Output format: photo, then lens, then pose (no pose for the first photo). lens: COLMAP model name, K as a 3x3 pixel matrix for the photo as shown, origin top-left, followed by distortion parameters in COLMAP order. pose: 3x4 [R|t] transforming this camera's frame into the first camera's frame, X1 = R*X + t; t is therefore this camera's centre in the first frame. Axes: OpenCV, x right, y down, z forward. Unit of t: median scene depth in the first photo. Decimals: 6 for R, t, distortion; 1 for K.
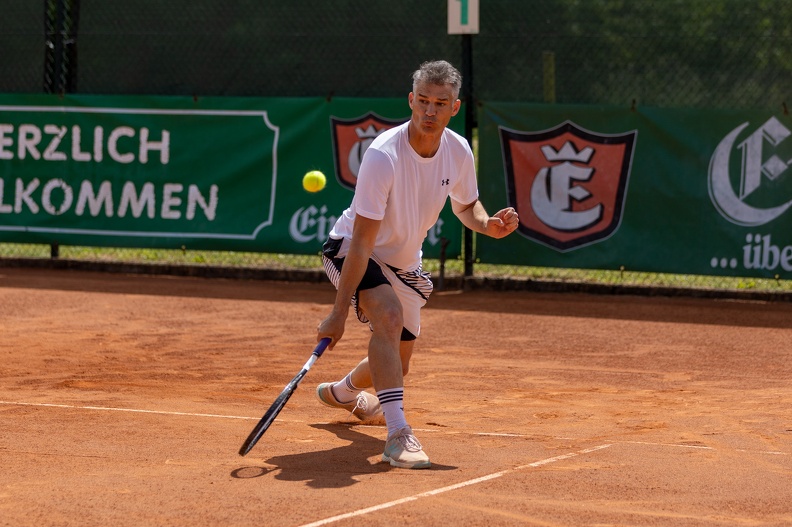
lens RADIAL K [[2517.4, 0, 396.0], [0, 2517.4, 263.5], [0, 0, 1]] dist [-0.878710, -0.026733]
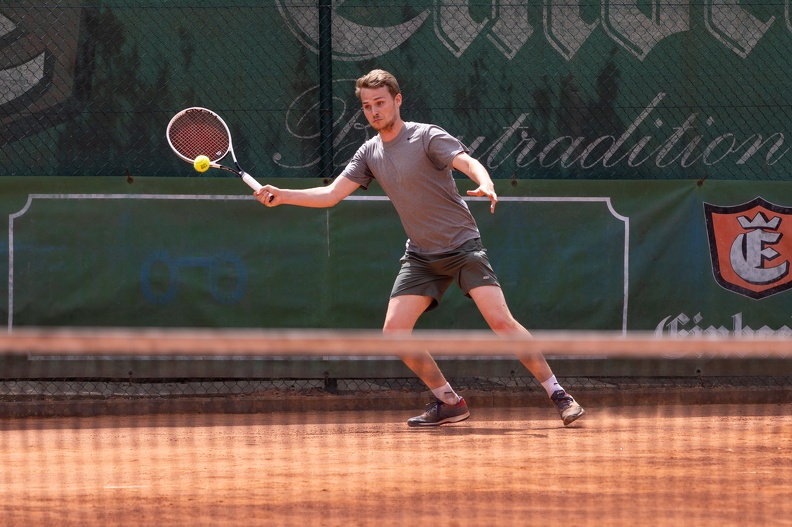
lens RADIAL K [[4576.4, 0, 396.0], [0, 4576.4, 263.5], [0, 0, 1]] dist [-0.271323, 6.976600]
pose [[0.991198, -0.022962, -0.130384, 0.187295], [0.016759, 0.998684, -0.048472, 0.085875], [0.131326, 0.045861, 0.990278, -1.311897]]
